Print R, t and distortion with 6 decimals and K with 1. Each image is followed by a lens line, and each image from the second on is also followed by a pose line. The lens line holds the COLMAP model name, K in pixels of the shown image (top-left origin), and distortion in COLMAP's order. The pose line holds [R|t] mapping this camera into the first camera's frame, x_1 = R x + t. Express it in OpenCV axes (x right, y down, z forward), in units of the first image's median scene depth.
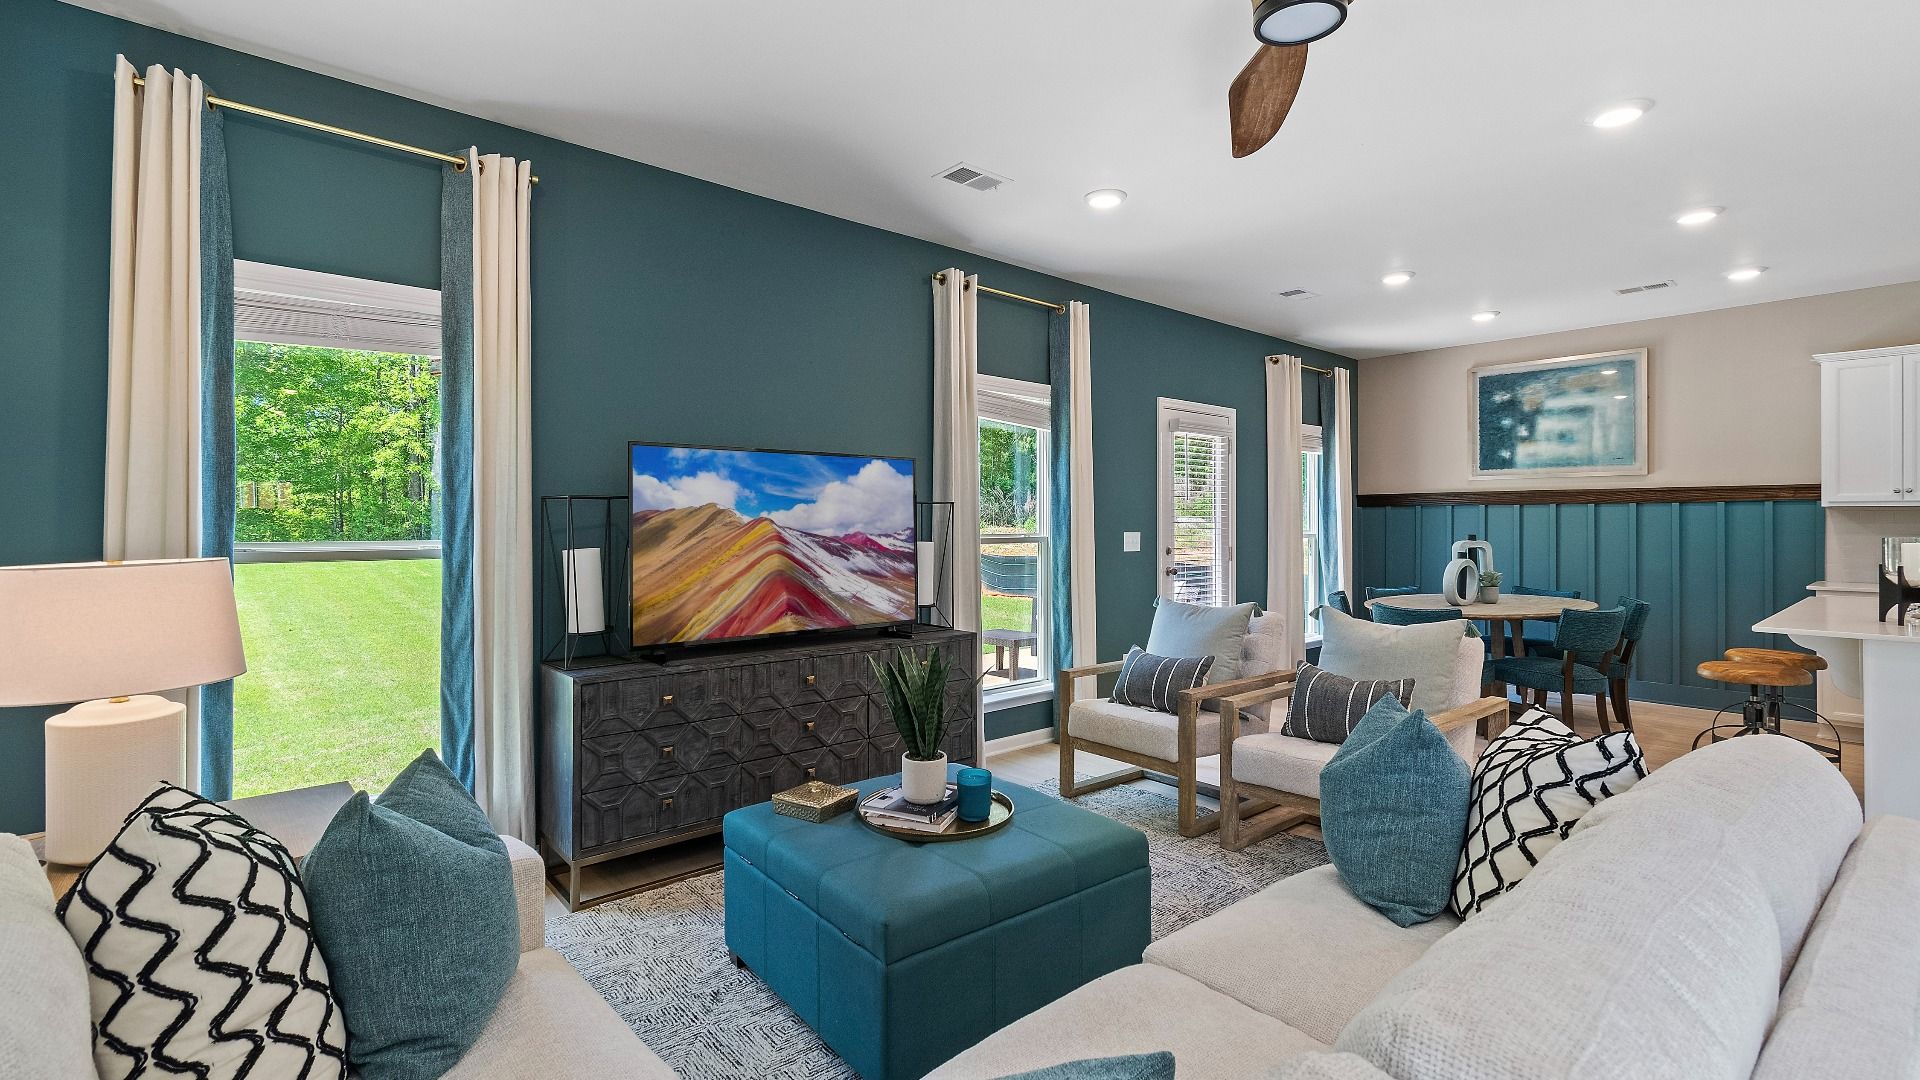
lens RADIAL K [[846.4, 0, 963.3], [0, 846.4, 524.2], [0, 0, 1]] dist [0.000134, -0.000303]
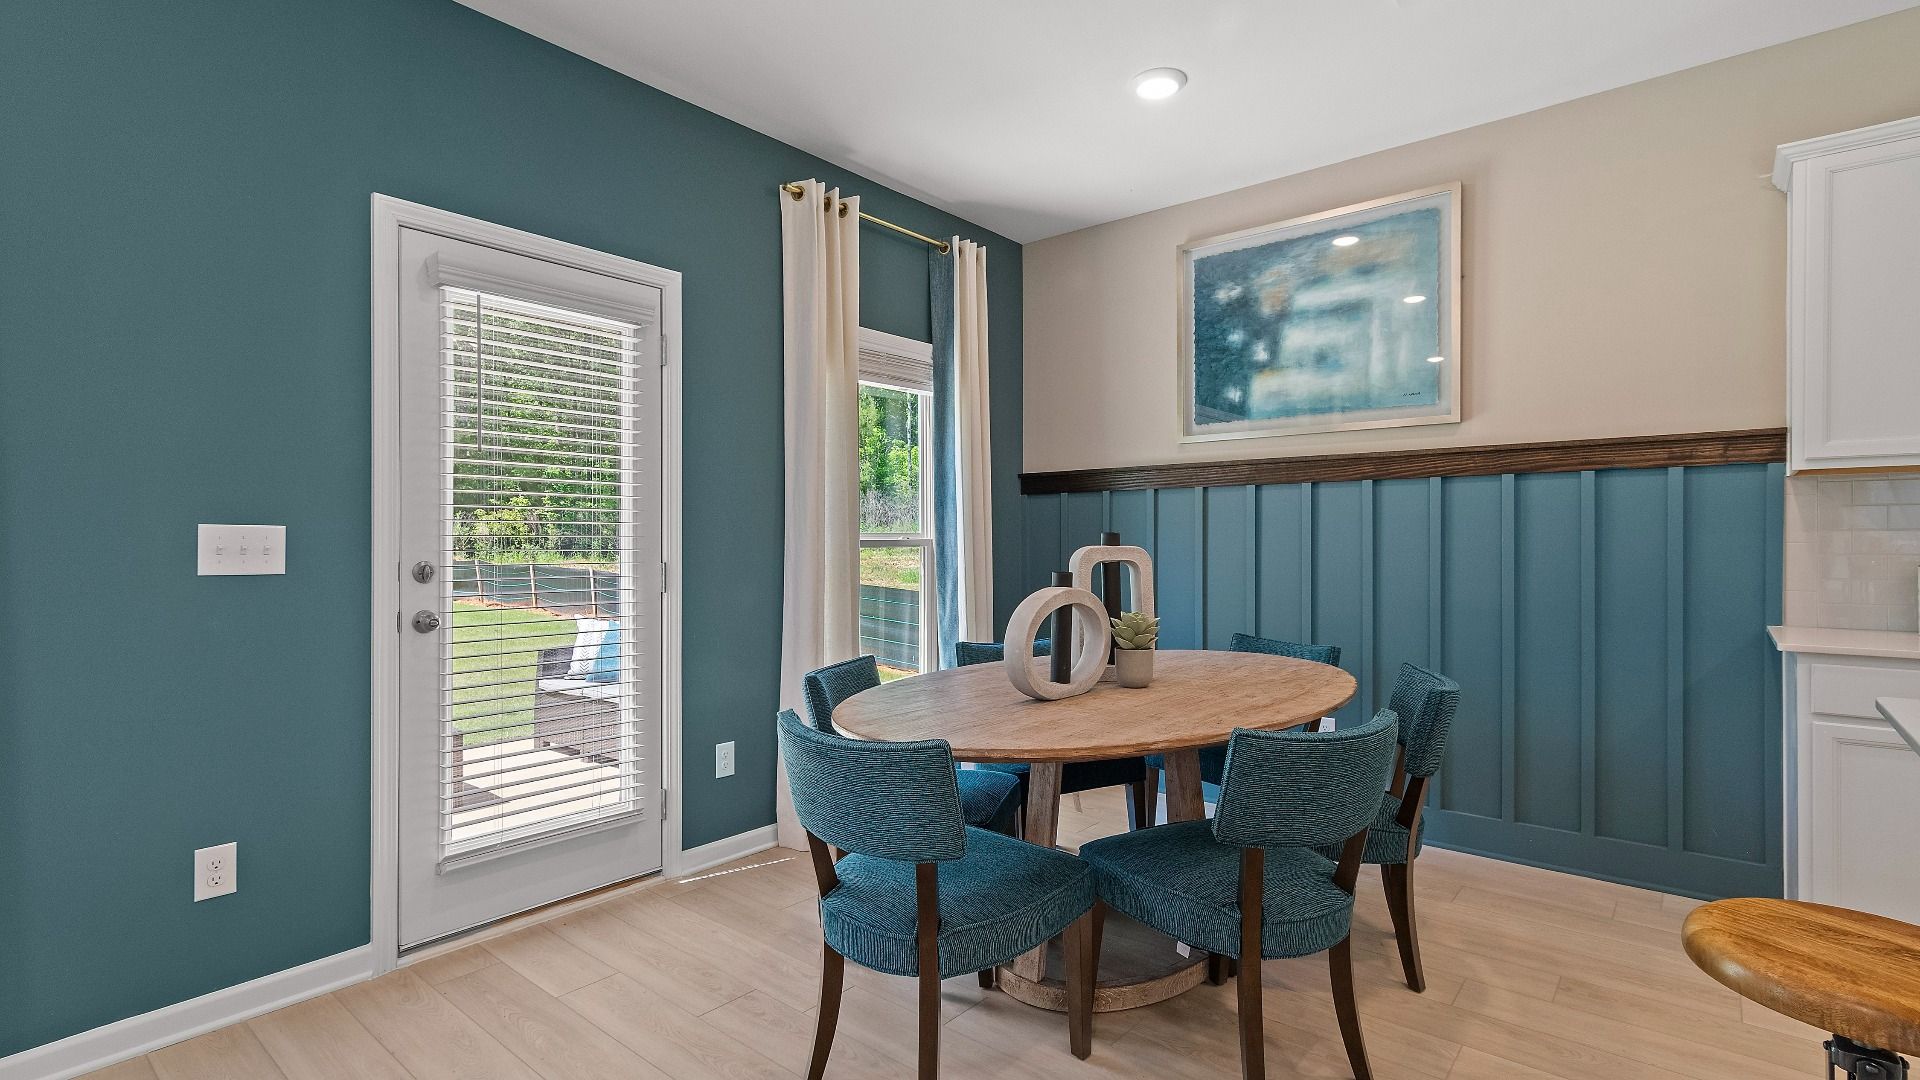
lens RADIAL K [[900.6, 0, 960.0], [0, 900.6, 540.0], [0, 0, 1]] dist [0.001212, 0.000209]
pose [[0.987464, -0.000465, 0.157842, 0.388746], [0.000883, 0.999996, -0.002574, 0.015113], [-0.157840, 0.002681, 0.987461, 0.467309]]
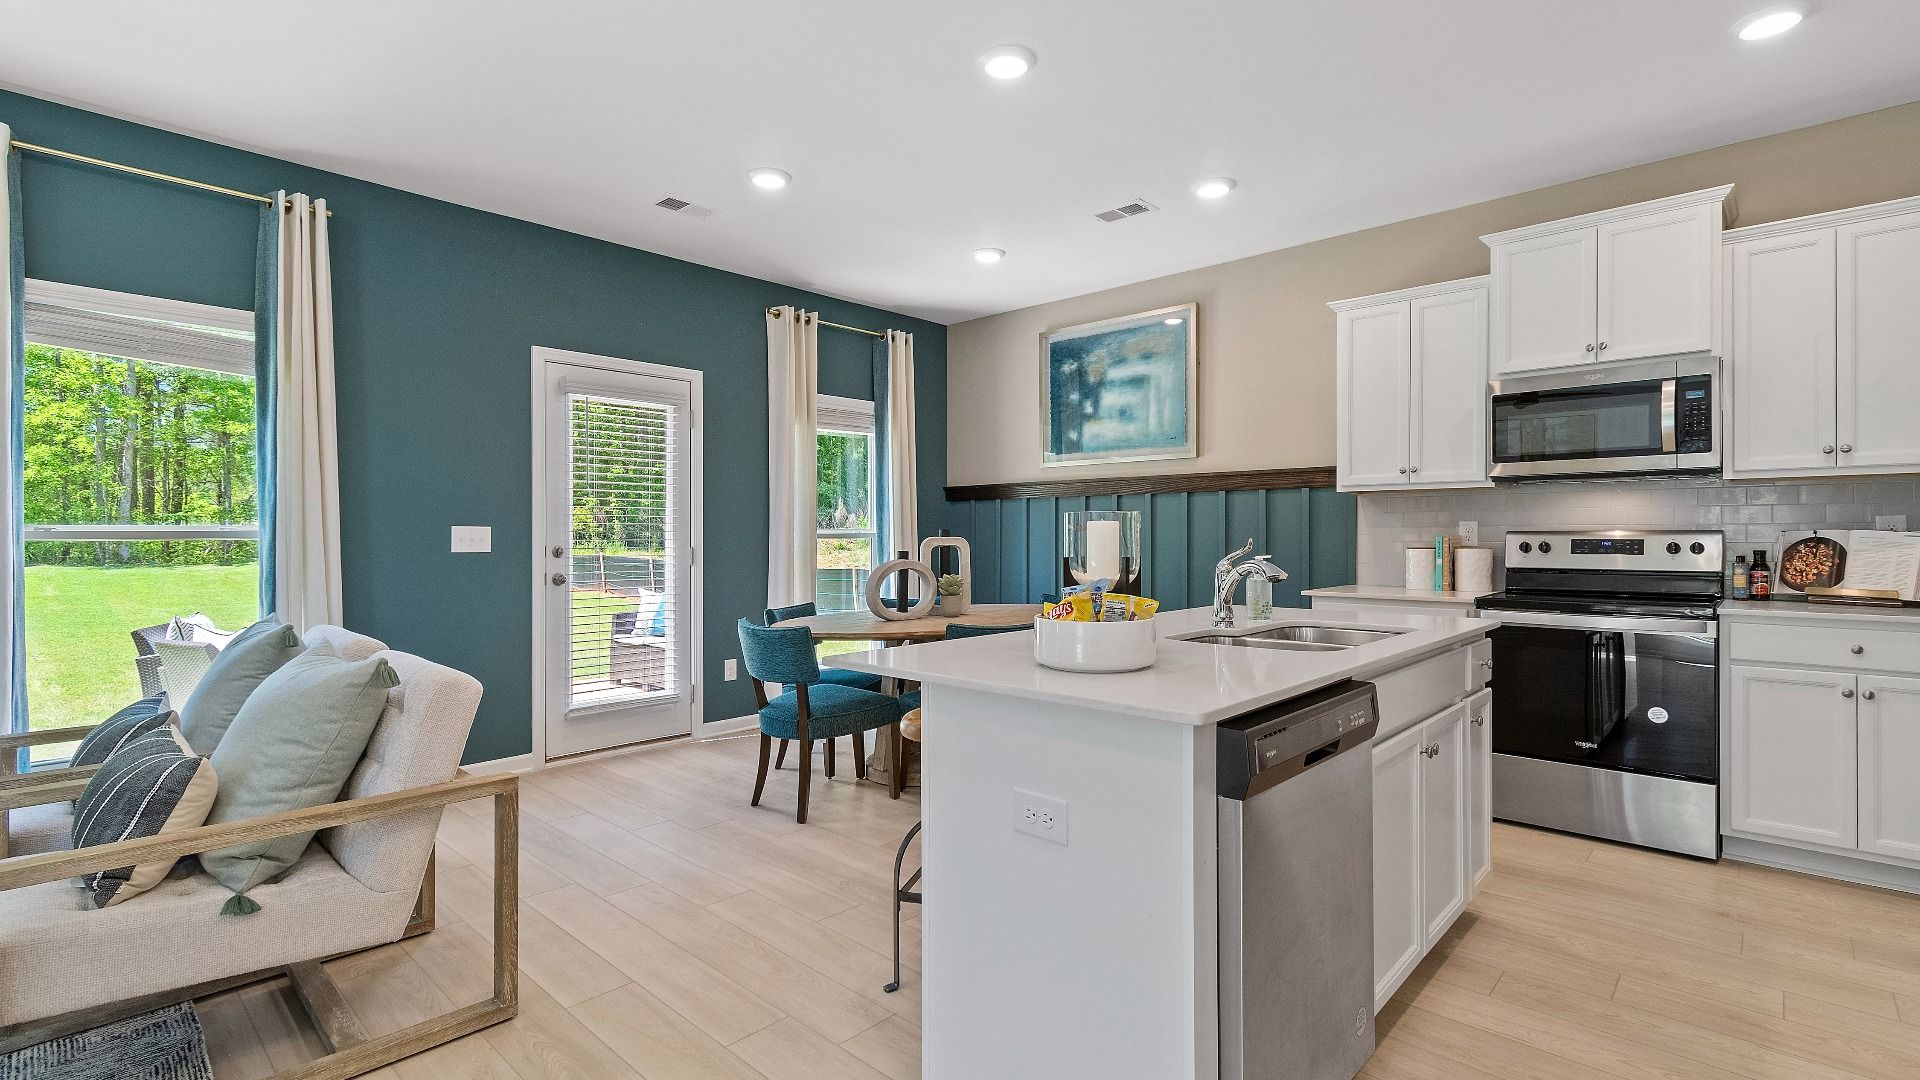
lens RADIAL K [[865.2, 0, 949.7], [0, 865.2, 534.2], [0, 0, 1]] dist [-0.000212, 0.000054]
pose [[0.994841, -0.001918, 0.101432, 0.458335], [0.002135, 0.999996, -0.002026, 0.016099], [-0.101427, 0.002232, 0.994840, 0.180446]]
